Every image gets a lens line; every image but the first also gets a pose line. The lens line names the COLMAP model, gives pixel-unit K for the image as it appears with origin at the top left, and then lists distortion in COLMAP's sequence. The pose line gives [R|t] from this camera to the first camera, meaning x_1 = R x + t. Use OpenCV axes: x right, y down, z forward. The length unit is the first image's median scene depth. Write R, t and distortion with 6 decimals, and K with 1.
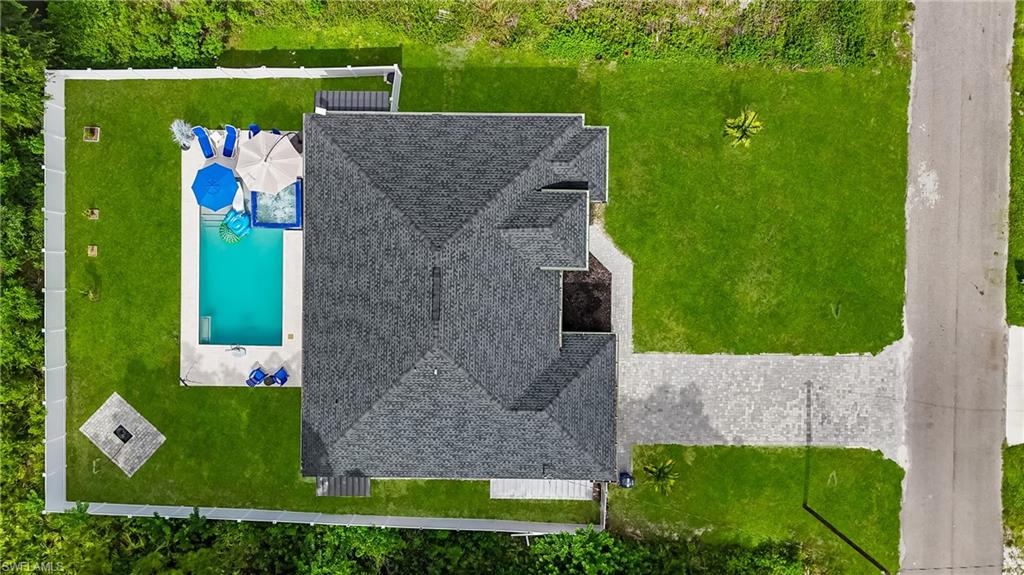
lens RADIAL K [[743.1, 0, 512.0], [0, 743.1, 287.5], [0, 0, 1]] dist [0.028504, -0.000147]
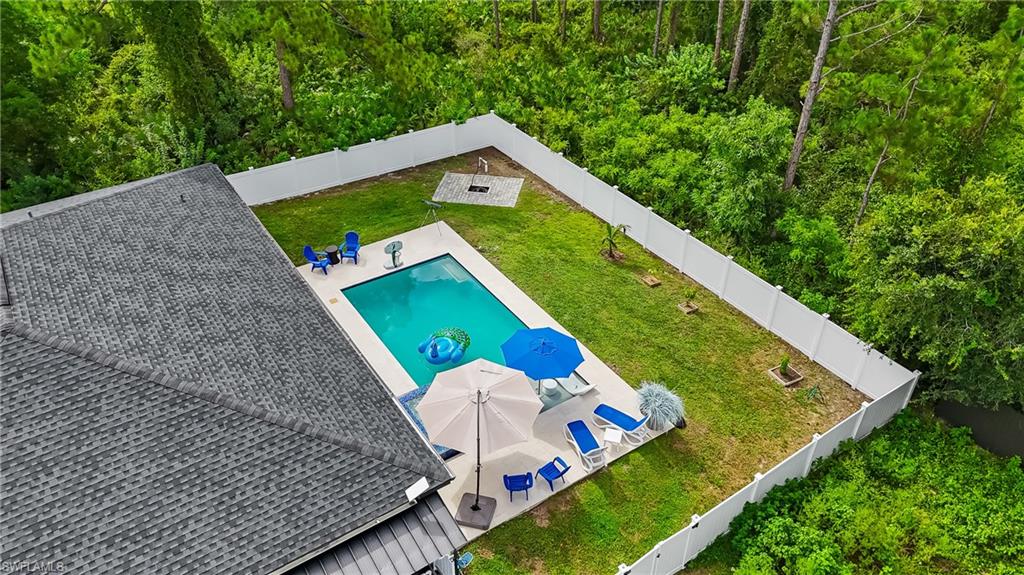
lens RADIAL K [[743.1, 0, 512.0], [0, 743.1, 287.5], [0, 0, 1]] dist [0.028504, -0.000147]
pose [[-0.824754, 0.341806, -0.450500, -0.133543], [-0.565490, -0.500496, 0.655534, -0.443097], [-0.001408, 0.795407, 0.606074, 0.585705]]
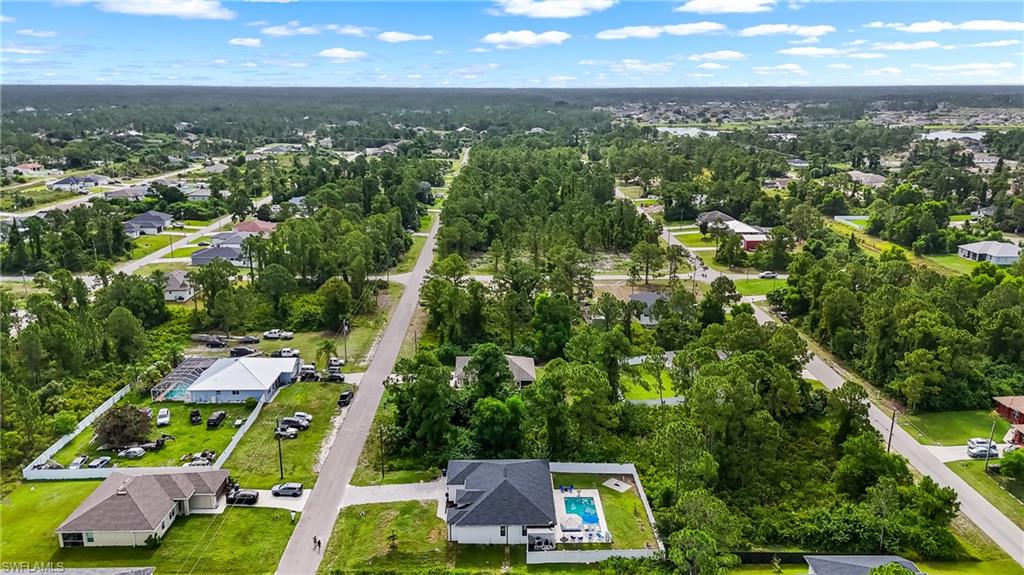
lens RADIAL K [[743.1, 0, 512.0], [0, 743.1, 287.5], [0, 0, 1]] dist [0.028504, -0.000147]
pose [[-0.999461, 0.013772, -0.029786, -0.038761], [-0.032413, -0.272624, 0.961574, -2.390561], [0.005122, 0.962022, 0.272924, -0.531383]]
